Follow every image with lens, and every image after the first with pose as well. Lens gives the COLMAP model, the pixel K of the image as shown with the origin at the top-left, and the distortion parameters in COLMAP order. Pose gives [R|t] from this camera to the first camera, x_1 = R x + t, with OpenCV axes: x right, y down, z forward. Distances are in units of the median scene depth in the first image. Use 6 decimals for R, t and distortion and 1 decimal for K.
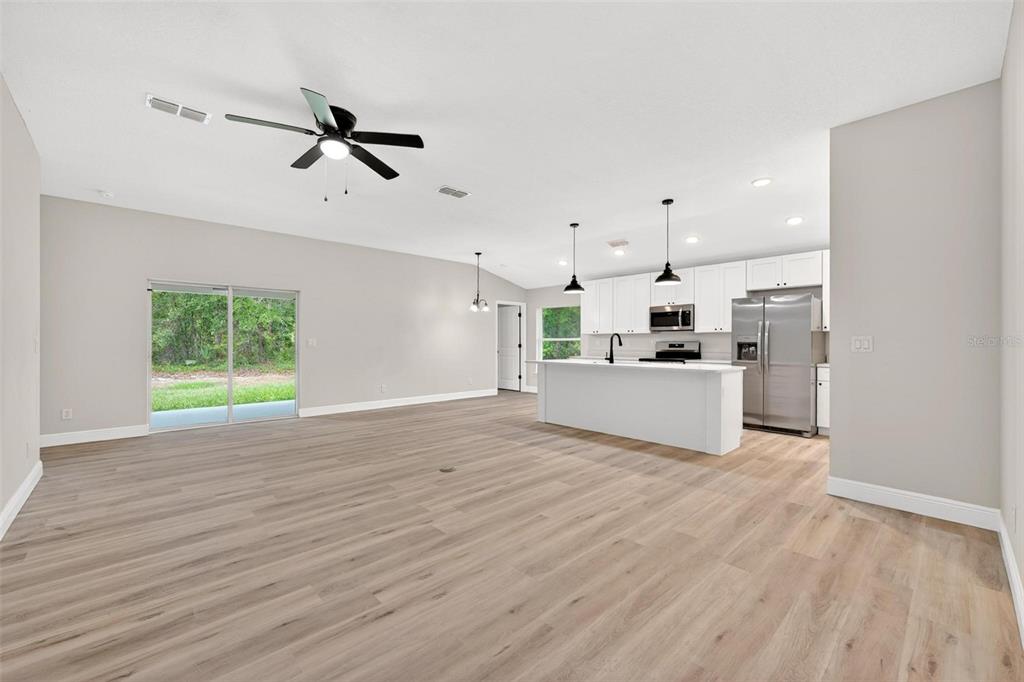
lens RADIAL K [[410.7, 0, 515.9], [0, 410.7, 344.8], [0, 0, 1]] dist [0.005878, 0.000067]
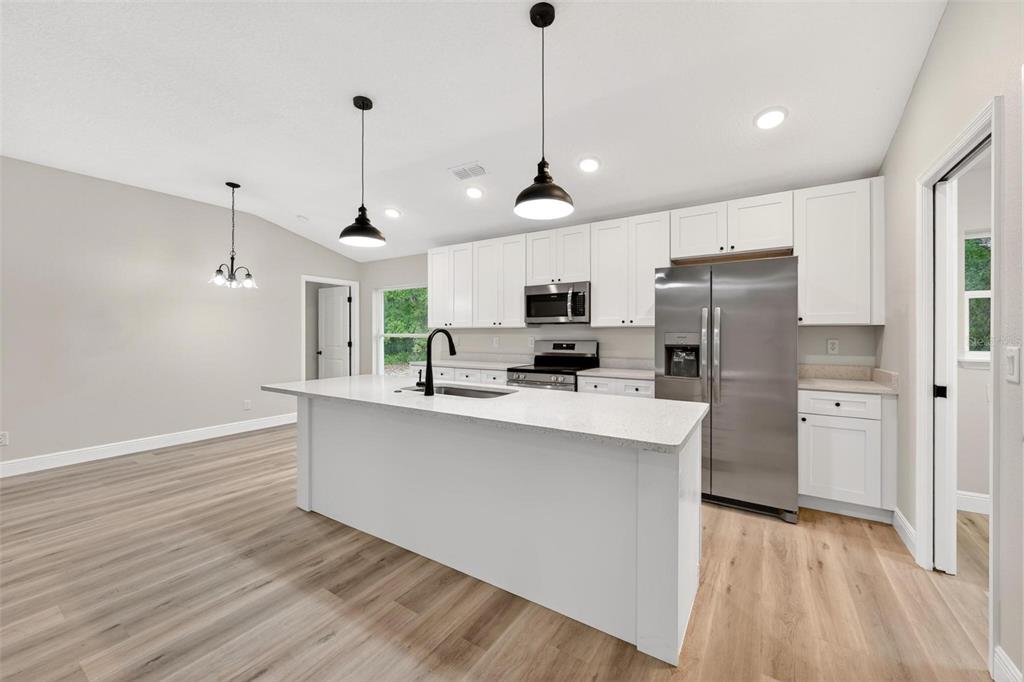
lens RADIAL K [[392.5, 0, 514.4], [0, 392.5, 333.2], [0, 0, 1]] dist [-0.000882, -0.000369]
pose [[0.970308, -0.000645, 0.241870, 0.213371], [0.002838, 0.999958, -0.008717, -0.018059], [-0.241854, 0.009144, 0.970270, 0.542069]]
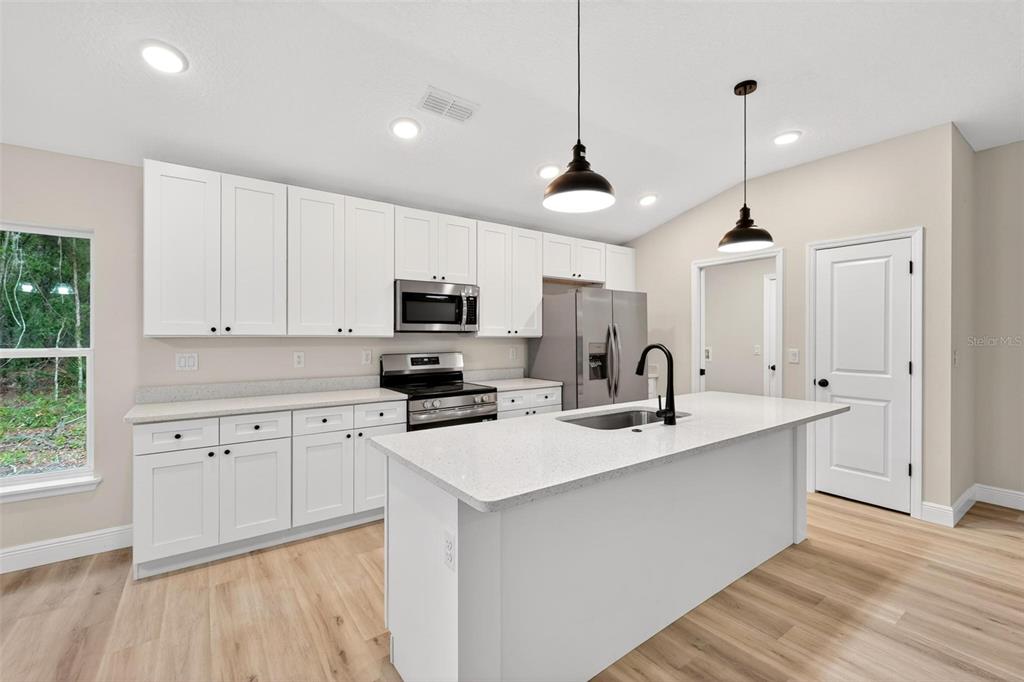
lens RADIAL K [[434.8, 0, 513.9], [0, 434.8, 338.4], [0, 0, 1]] dist [-0.000040, -0.000302]
pose [[0.131563, -0.004045, 0.991299, -0.176045], [0.009373, 0.999952, 0.002837, -0.034497], [-0.991263, 0.008919, 0.131595, 1.057840]]
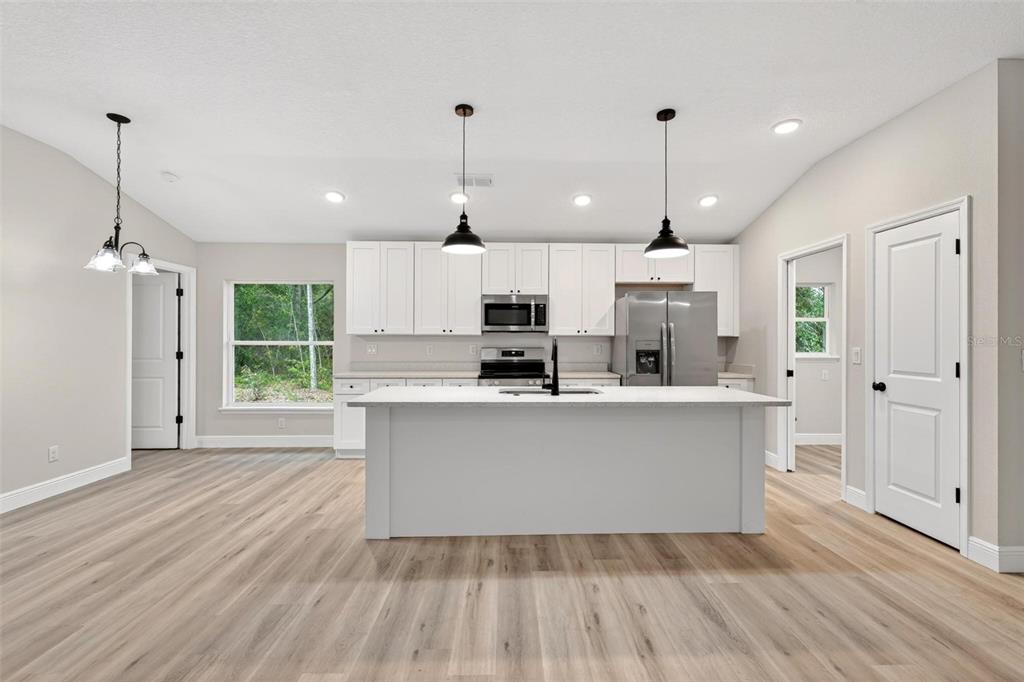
lens RADIAL K [[447.2, 0, 515.7], [0, 447.2, 340.2], [0, 0, 1]] dist [-0.003191, -0.000362]
pose [[0.668418, 0.002698, 0.743781, -0.212083], [0.004269, 0.999963, -0.007463, -0.019199], [-0.743774, 0.008164, 0.668381, 0.641461]]
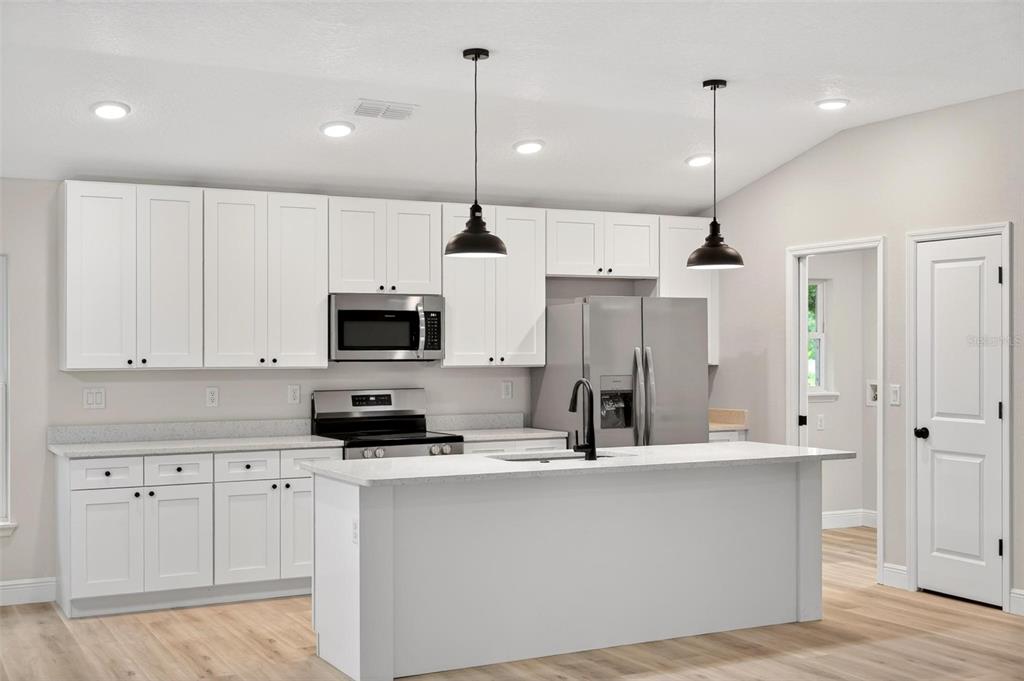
lens RADIAL K [[1221.9, 0, 505.2], [0, 1221.9, 355.9], [0, 0, 1]] dist [0.007782, 0.000000]
pose [[0.277309, -0.006911, 0.960756, -0.833914], [0.011719, 0.999924, 0.003810, -0.053004], [-0.960709, 0.010203, 0.277369, 0.743013]]
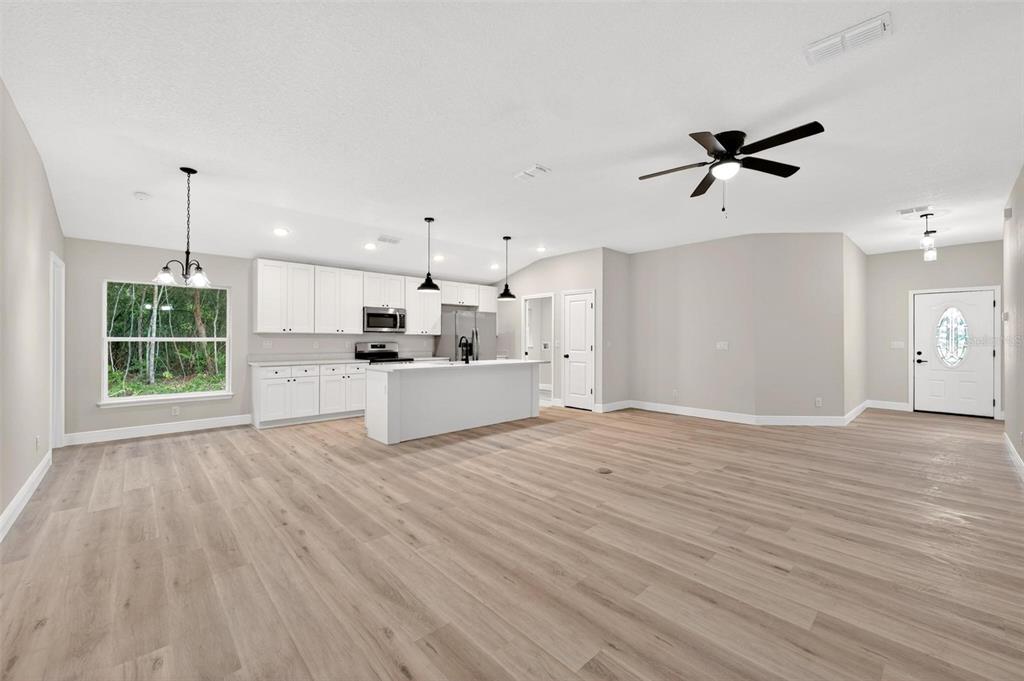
lens RADIAL K [[410.7, 0, 514.1], [0, 410.7, 338.9], [0, 0, 1]] dist [0.005878, 0.000067]
pose [[0.009851, -0.000261, 0.999951, -0.826231], [0.005382, 0.999985, 0.000208, -0.019545], [-0.999937, 0.005380, 0.009852, 0.839317]]
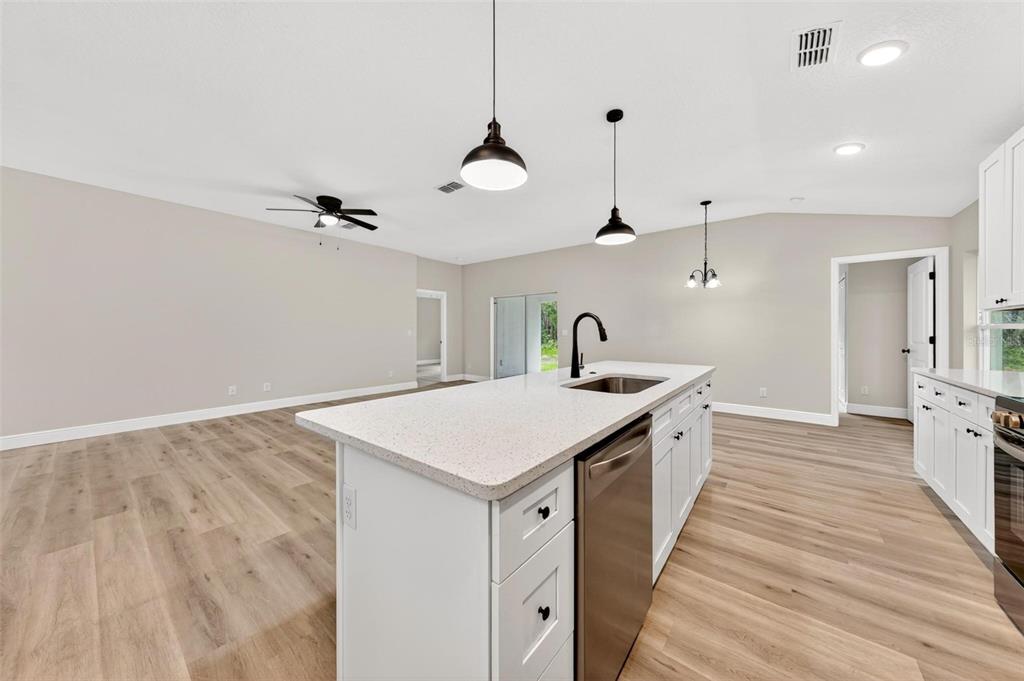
lens RADIAL K [[342.3, 0, 518.1], [0, 342.3, 339.4], [0, 0, 1]] dist [0.001736, -0.000016]
pose [[0.154501, 0.017136, -0.987844, 0.591932], [-0.007547, 0.999841, 0.016164, -0.003291], [0.987964, 0.004958, 0.154605, 0.849358]]
